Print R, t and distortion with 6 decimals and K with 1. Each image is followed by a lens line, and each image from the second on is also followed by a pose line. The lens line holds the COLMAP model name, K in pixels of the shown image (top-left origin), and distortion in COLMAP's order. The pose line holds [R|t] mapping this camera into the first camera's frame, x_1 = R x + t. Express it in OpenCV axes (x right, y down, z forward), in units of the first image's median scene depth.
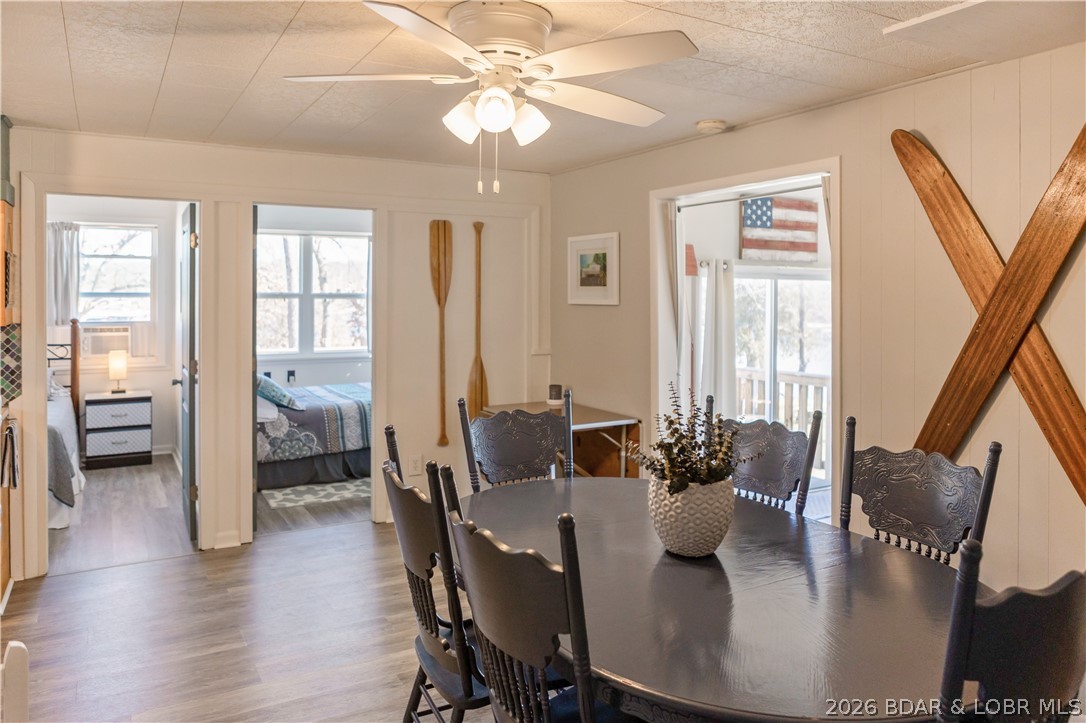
lens RADIAL K [[757.8, 0, 544.9], [0, 757.8, 349.3], [0, 0, 1]] dist [-0.007104, -0.001174]
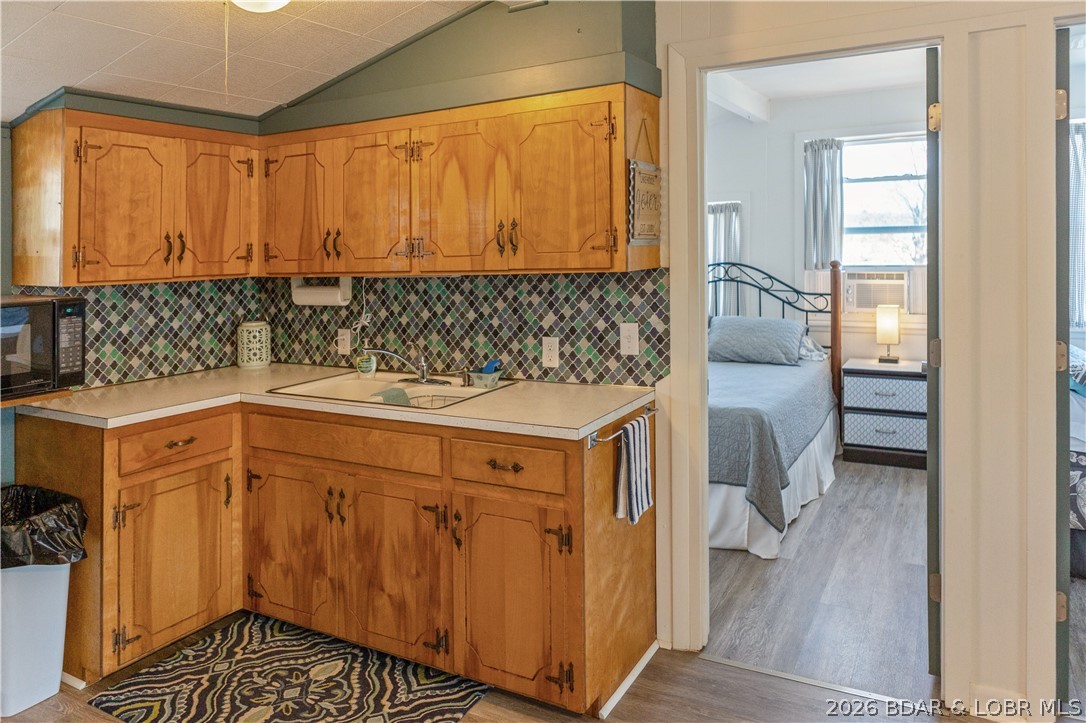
lens RADIAL K [[775.1, 0, 539.9], [0, 775.1, 241.1], [0, 0, 1]] dist [-0.005434, 0.001095]
pose [[0.518111, -0.020807, -0.855060, -0.096929], [-0.036236, 0.998273, -0.046248, -0.013186], [0.854546, 0.054946, 0.516462, 0.328001]]
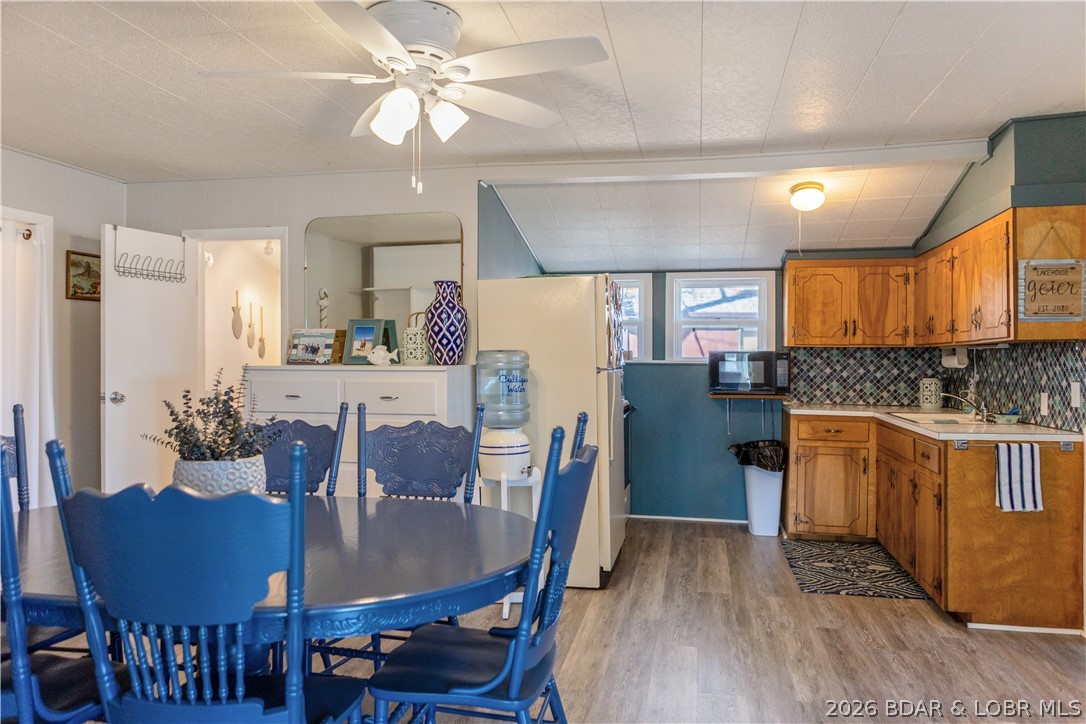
lens RADIAL K [[757.8, 0, 544.9], [0, 757.8, 349.8], [0, 0, 1]] dist [-0.007104, -0.001174]
pose [[-0.657555, -0.011492, -0.753319, 0.203096], [-0.060010, 0.997506, 0.037164, -0.010153], [0.751013, 0.069644, -0.656605, 0.649705]]
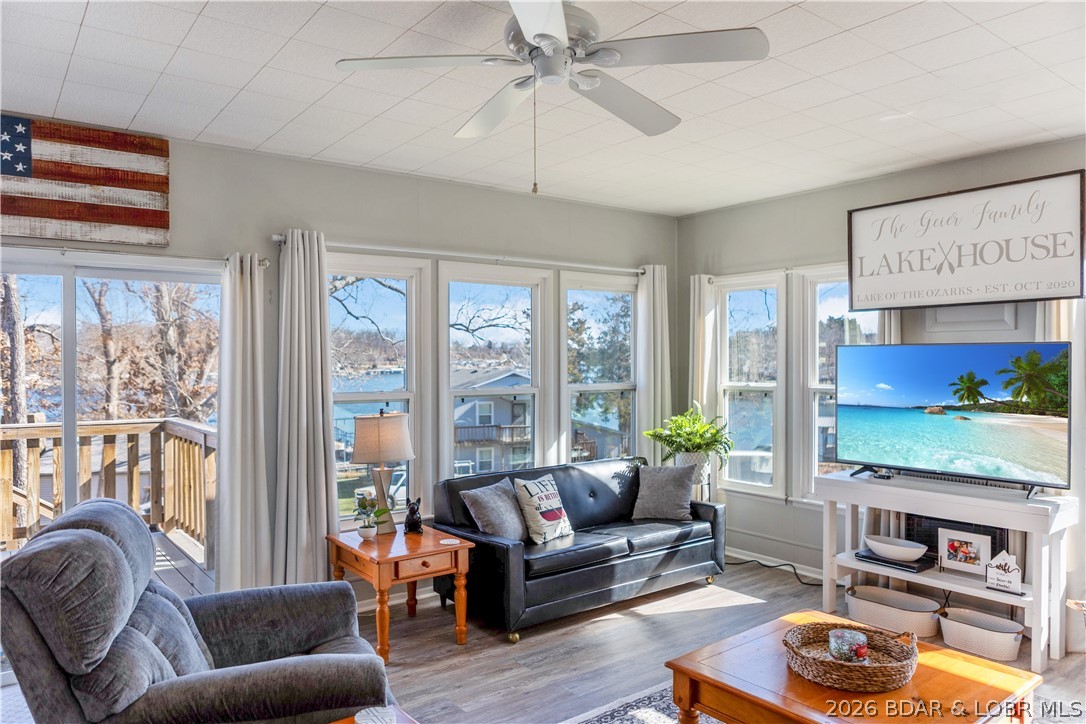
lens RADIAL K [[764.6, 0, 543.0], [0, 764.6, 362.0], [0, 0, 1]] dist [-0.006014, -0.000869]
pose [[0.991856, -0.012258, 0.126772, 0.561356], [0.020208, 0.997895, -0.061618, 0.009173], [-0.125750, 0.063679, 0.990016, 0.418521]]
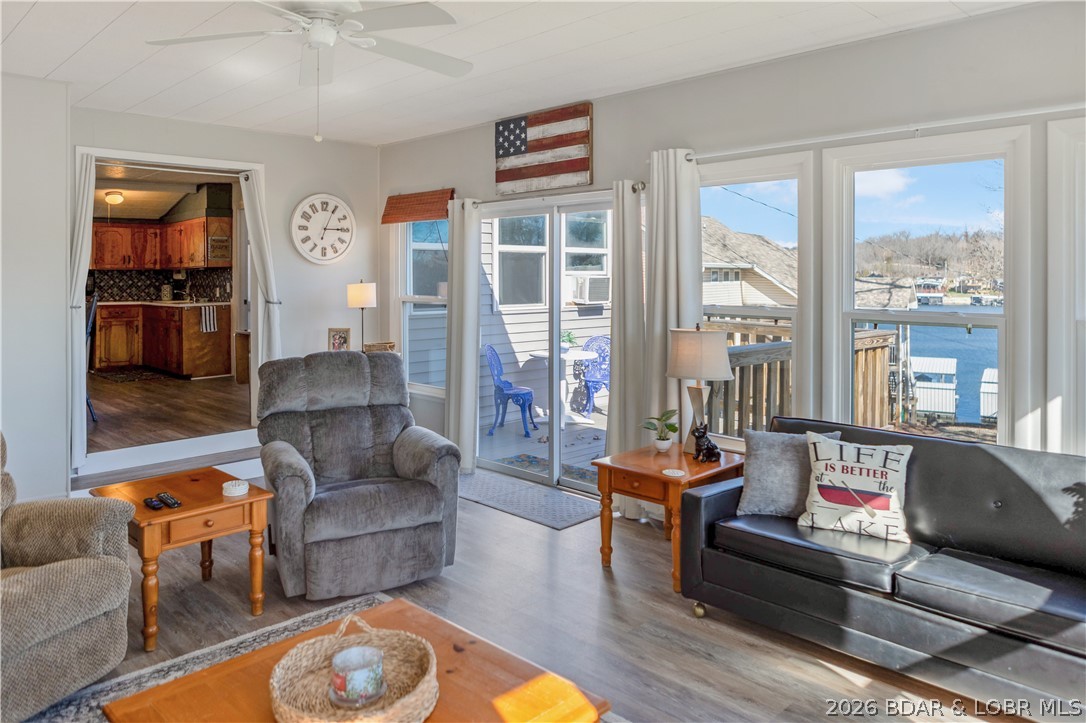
lens RADIAL K [[759.3, 0, 531.5], [0, 759.3, 267.0], [0, 0, 1]] dist [-0.002465, -0.002306]
pose [[0.246643, -0.012517, -0.969026, 1.049309], [-0.059388, 0.997842, -0.028005, -0.013229], [0.967285, 0.064456, 0.245367, 0.777999]]
